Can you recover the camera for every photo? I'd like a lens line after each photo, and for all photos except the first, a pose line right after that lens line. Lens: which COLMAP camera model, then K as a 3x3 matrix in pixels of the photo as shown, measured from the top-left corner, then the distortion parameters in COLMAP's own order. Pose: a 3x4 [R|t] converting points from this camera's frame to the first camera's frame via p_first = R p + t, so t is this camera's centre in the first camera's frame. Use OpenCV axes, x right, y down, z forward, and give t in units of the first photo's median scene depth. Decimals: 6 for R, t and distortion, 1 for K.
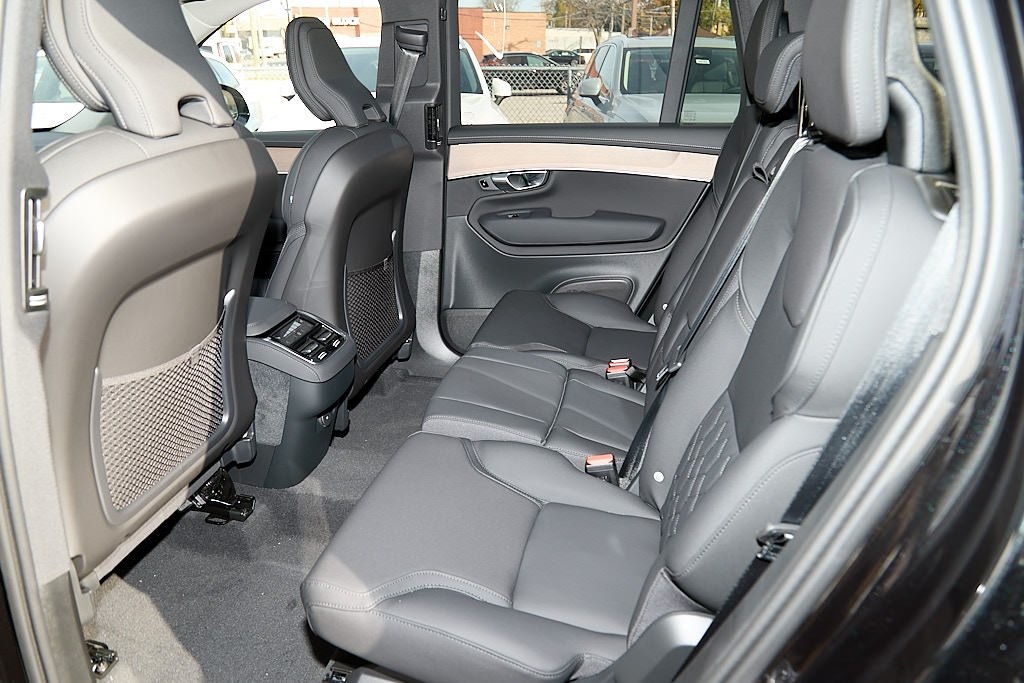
lens RADIAL K [[750.3, 0, 512.0], [0, 750.3, 341.5], [0, 0, 1]] dist [-0.004615, -0.000114]
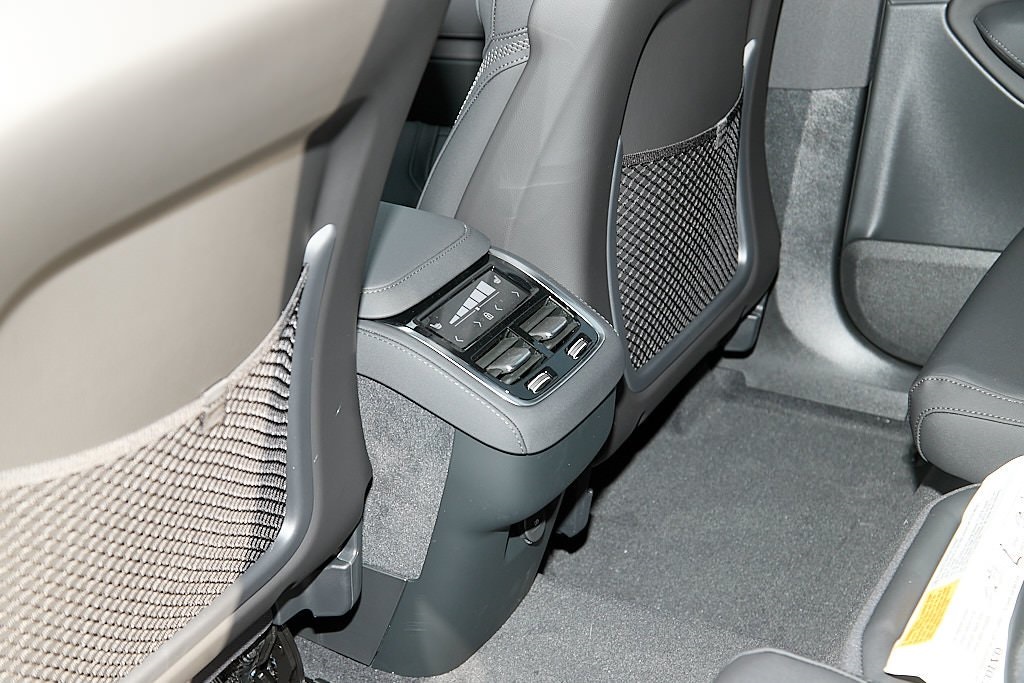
lens RADIAL K [[1637.8, 0, 512.0], [0, 1637.8, 341.5], [0, 0, 1]] dist [0.163045, 0.009850]
pose [[0.957591, 0.116205, -0.263659, -0.039012], [-0.095296, 0.991299, 0.090798, -0.074470], [0.271916, -0.061822, 0.960333, 0.160037]]
